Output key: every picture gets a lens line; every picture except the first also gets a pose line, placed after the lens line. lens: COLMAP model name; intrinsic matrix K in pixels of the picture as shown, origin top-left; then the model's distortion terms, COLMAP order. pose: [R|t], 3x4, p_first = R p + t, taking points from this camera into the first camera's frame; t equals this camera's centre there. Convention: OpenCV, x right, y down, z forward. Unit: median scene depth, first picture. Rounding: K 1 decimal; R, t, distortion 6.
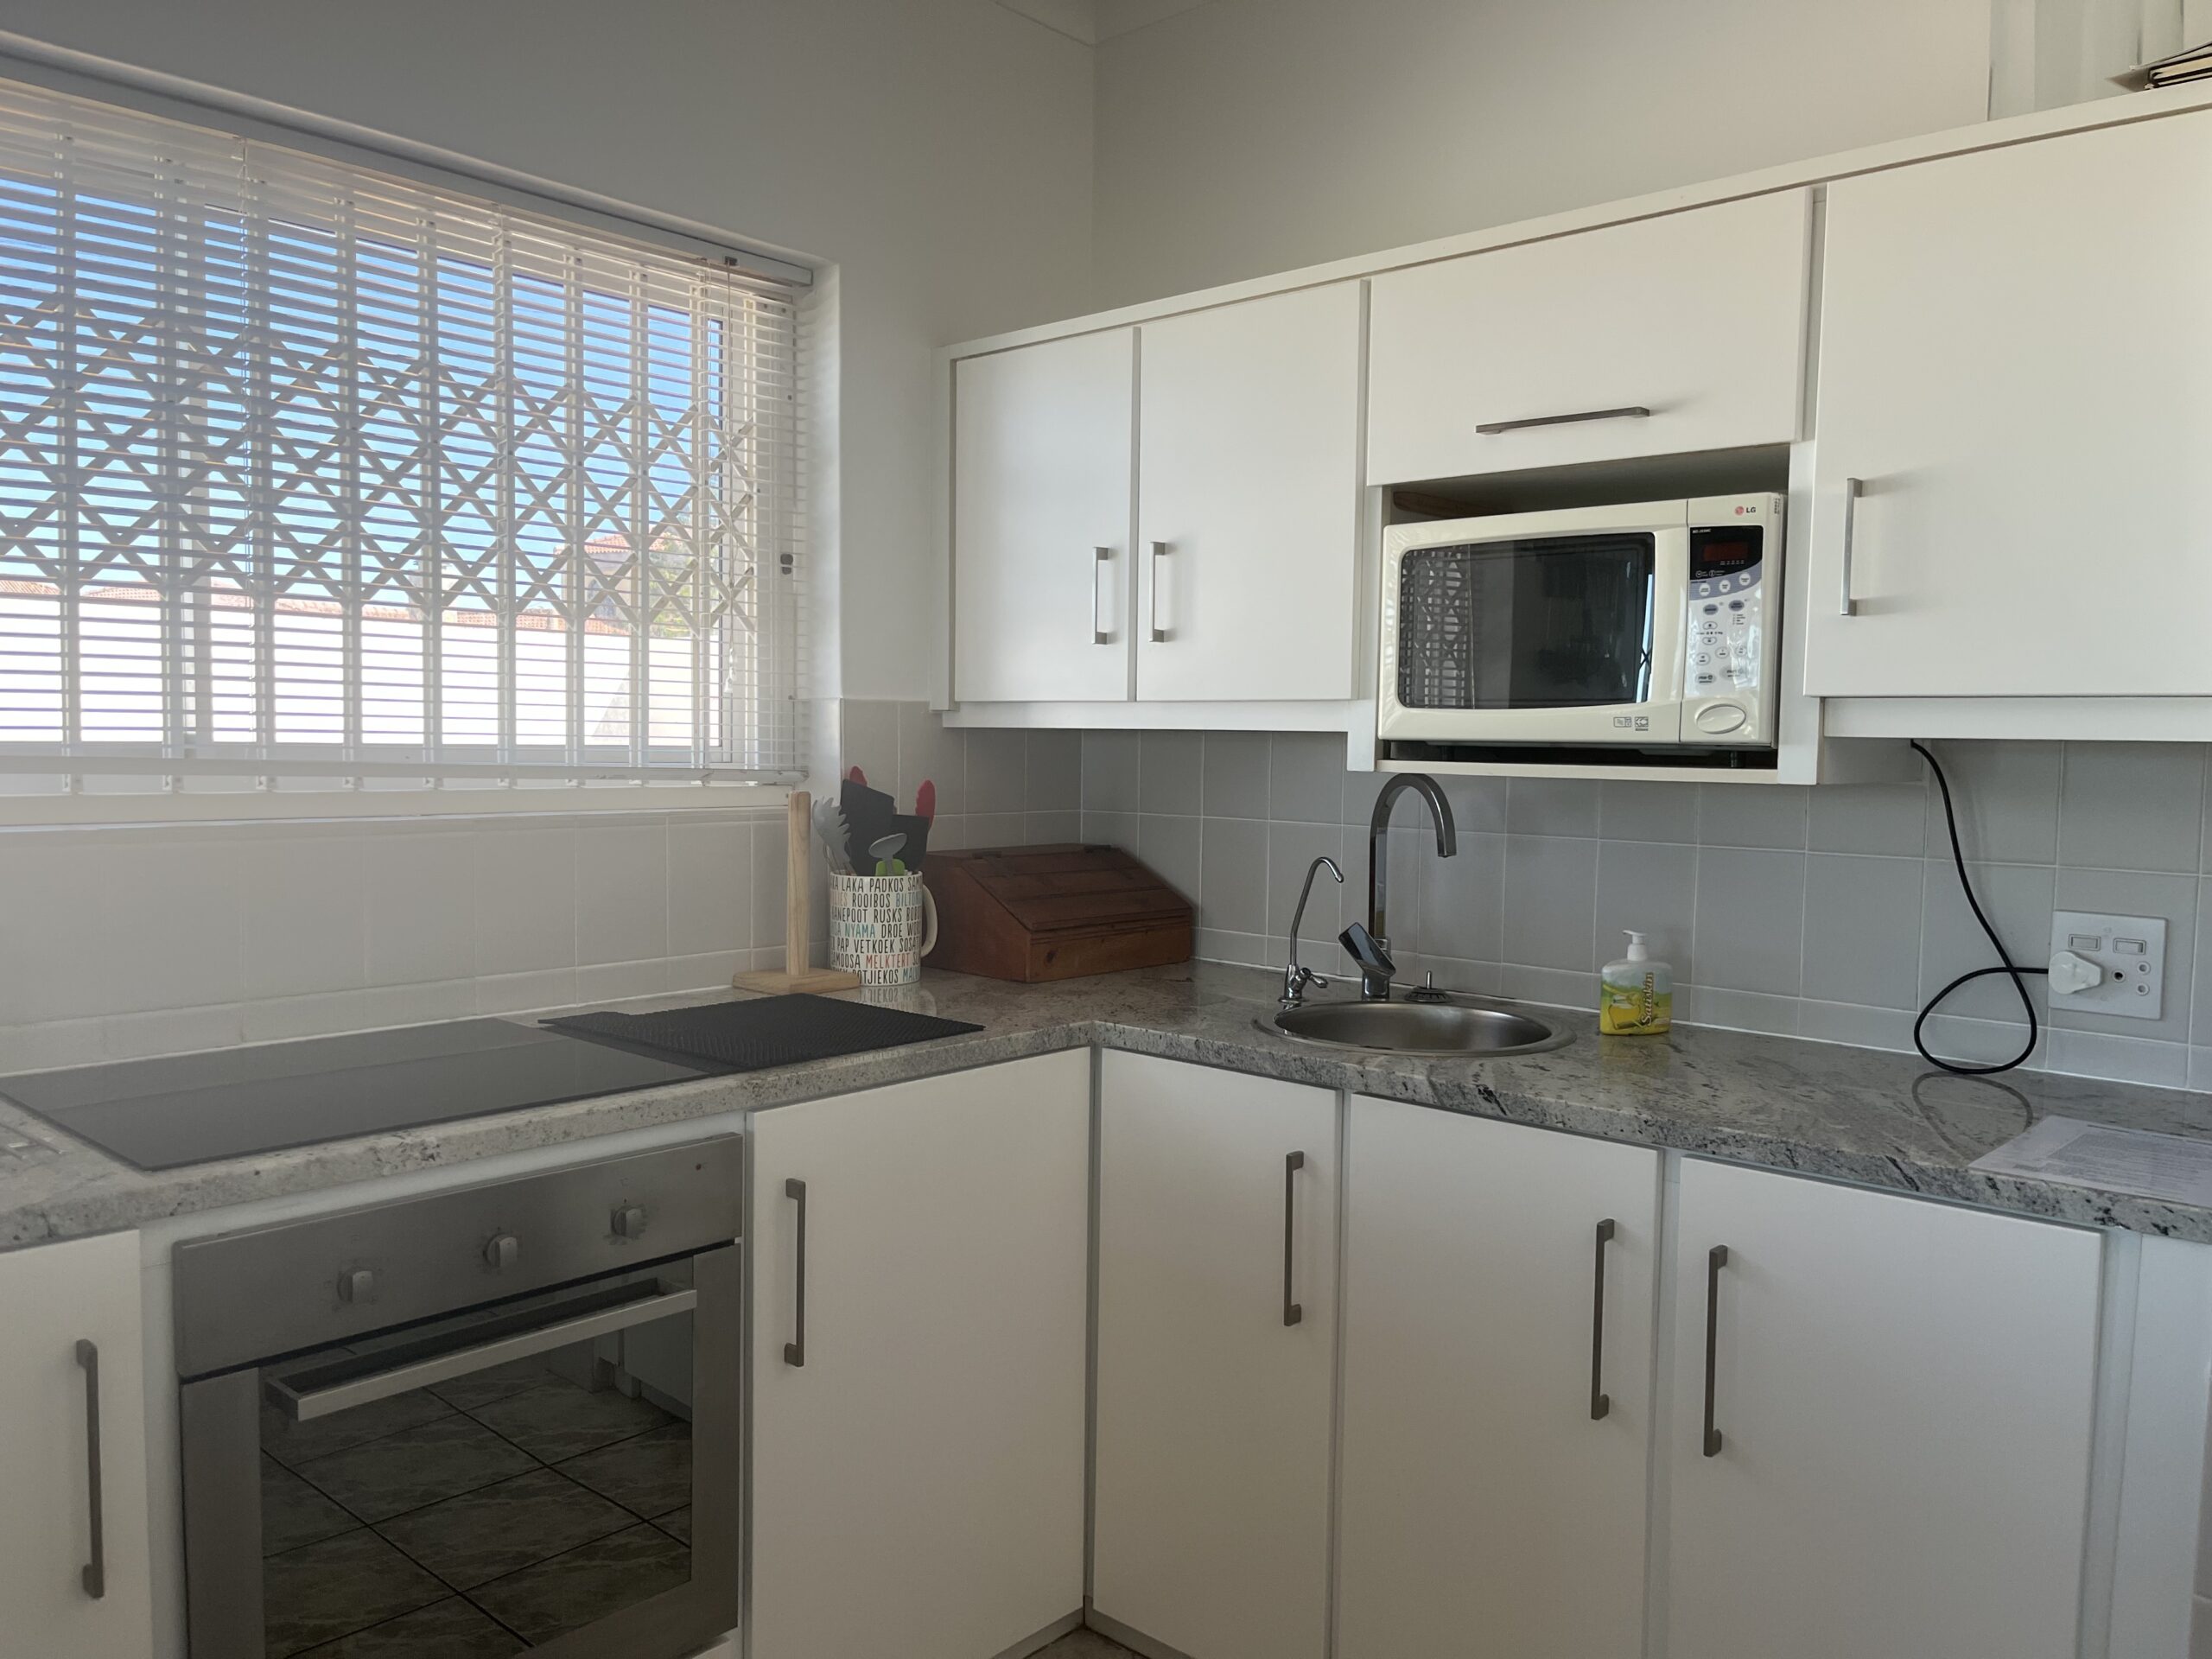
lens RADIAL K [[1654.9, 0, 1104.6], [0, 1654.9, 841.7], [0, 0, 1]] dist [0.006413, -0.004731]
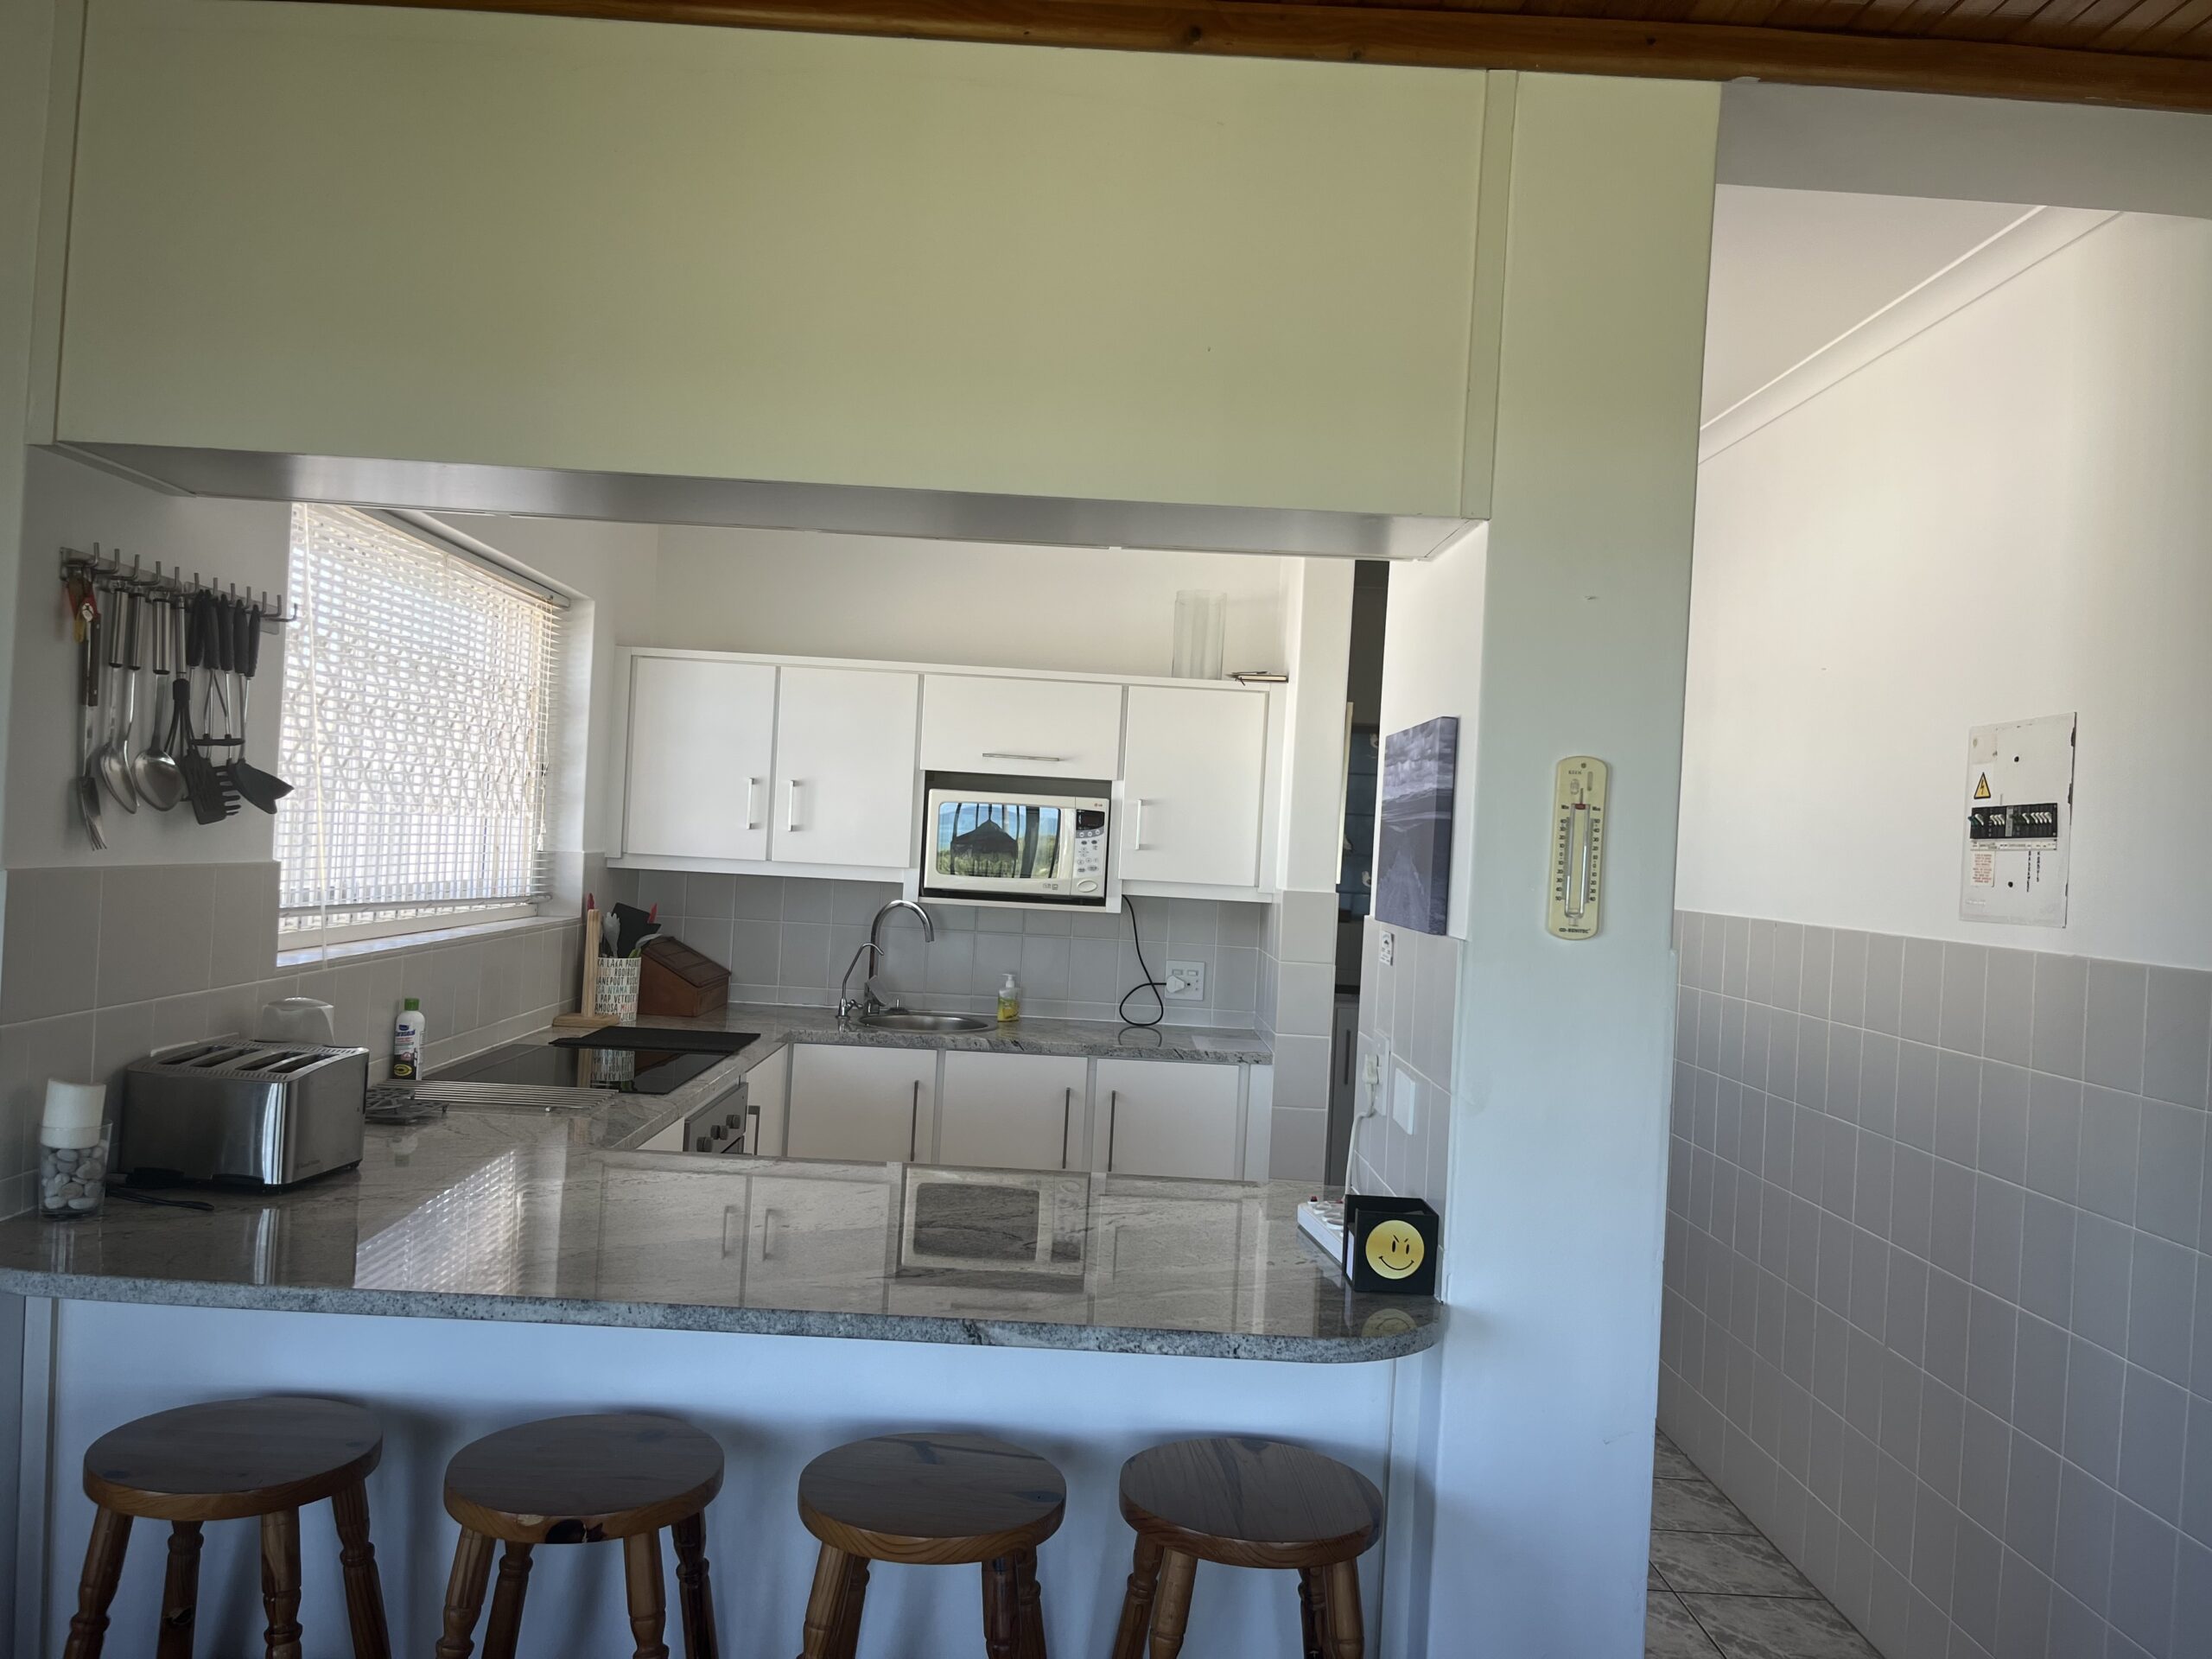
lens RADIAL K [[1654.9, 0, 1104.6], [0, 1654.9, 841.7], [0, 0, 1]] dist [0.006413, -0.004731]
pose [[0.730949, 0.021728, 0.682086, -1.277290], [0.000245, 0.999485, -0.032102, -0.060133], [-0.682432, 0.023632, 0.730567, -0.819690]]
